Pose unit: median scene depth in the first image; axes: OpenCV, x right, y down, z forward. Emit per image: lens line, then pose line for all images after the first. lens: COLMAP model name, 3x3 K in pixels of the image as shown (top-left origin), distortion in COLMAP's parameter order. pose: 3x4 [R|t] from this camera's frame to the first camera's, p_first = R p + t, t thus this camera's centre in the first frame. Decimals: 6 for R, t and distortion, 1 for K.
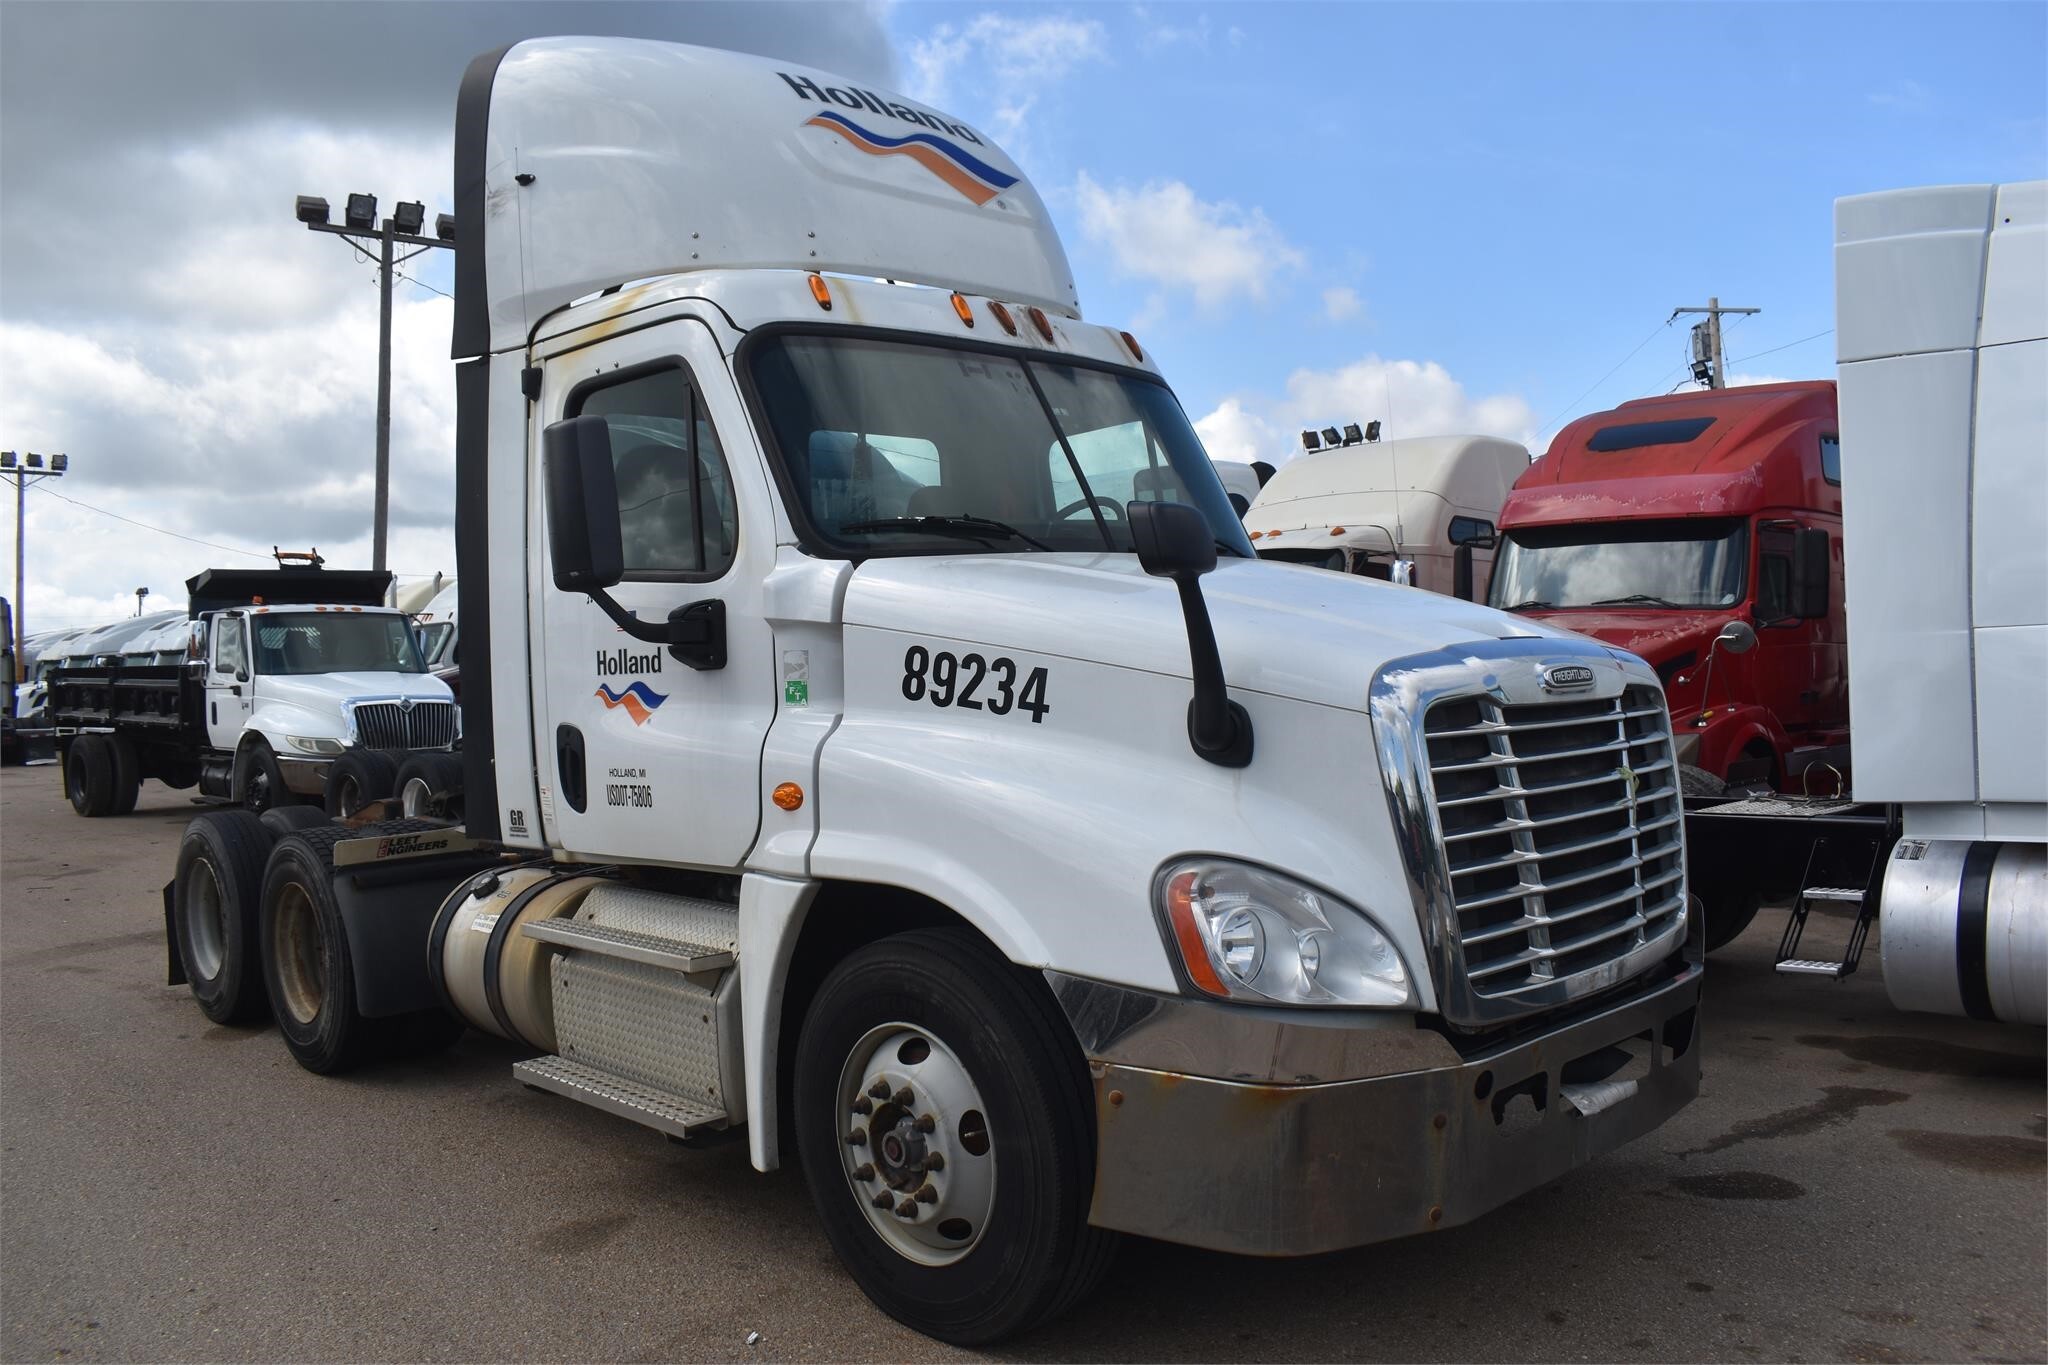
lens RADIAL K [[1601.6, 0, 1026.5], [0, 1601.6, 672.8], [0, 0, 1]] dist [-0.068125, -0.001227]
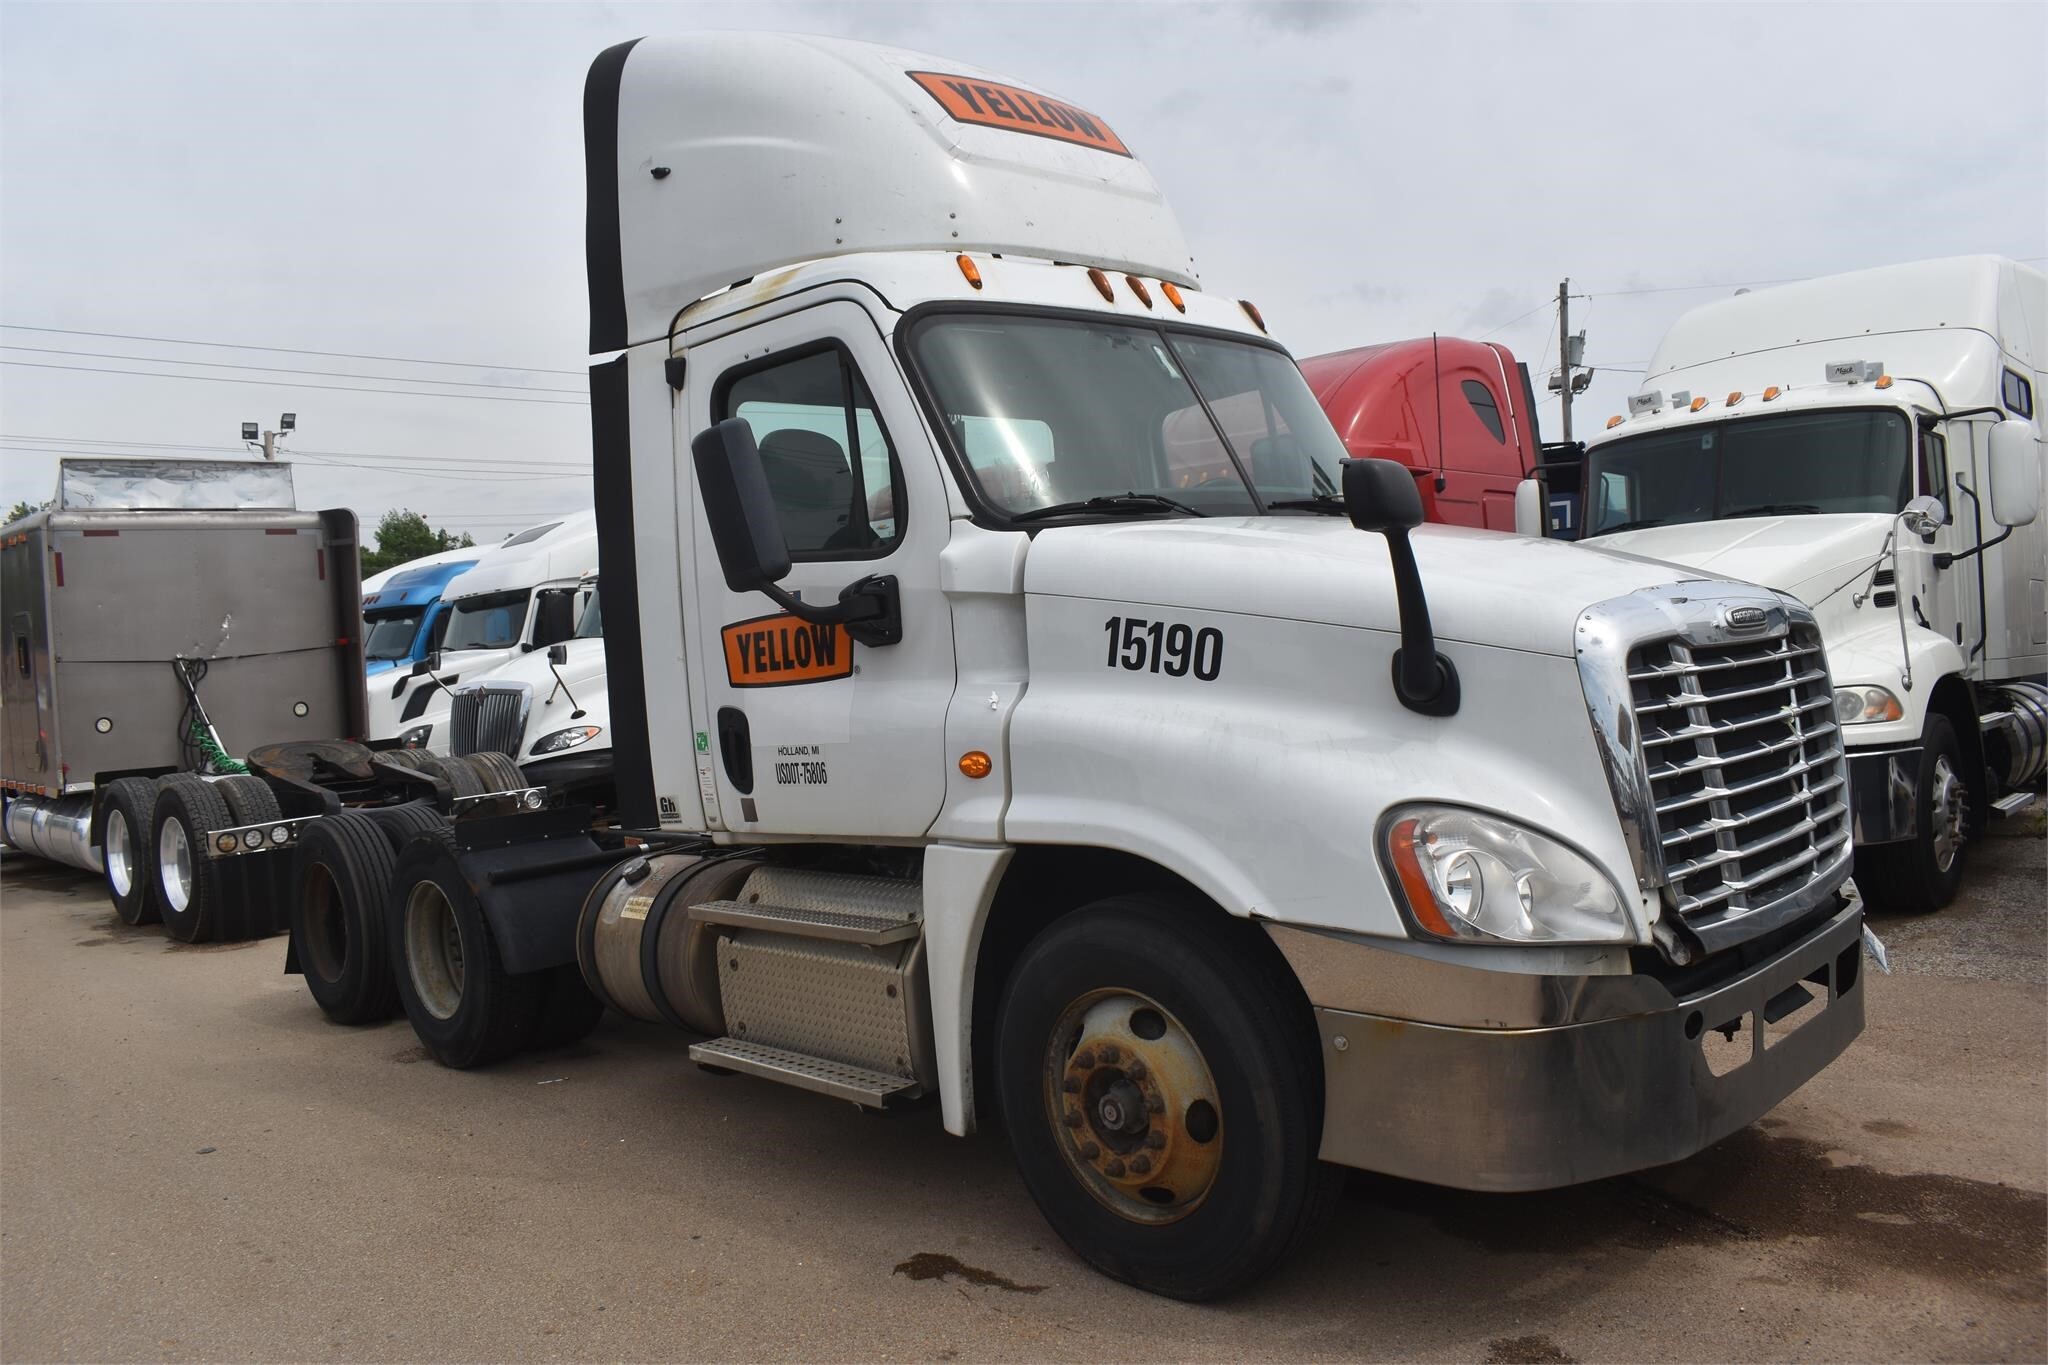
lens RADIAL K [[1601.6, 0, 1026.5], [0, 1601.6, 672.8], [0, 0, 1]] dist [-0.068125, -0.001227]
pose [[0.999207, -0.039802, -0.000495, -0.110421], [0.039805, 0.999168, 0.008890, 0.009738], [0.000141, -0.008903, 0.999960, -0.018689]]
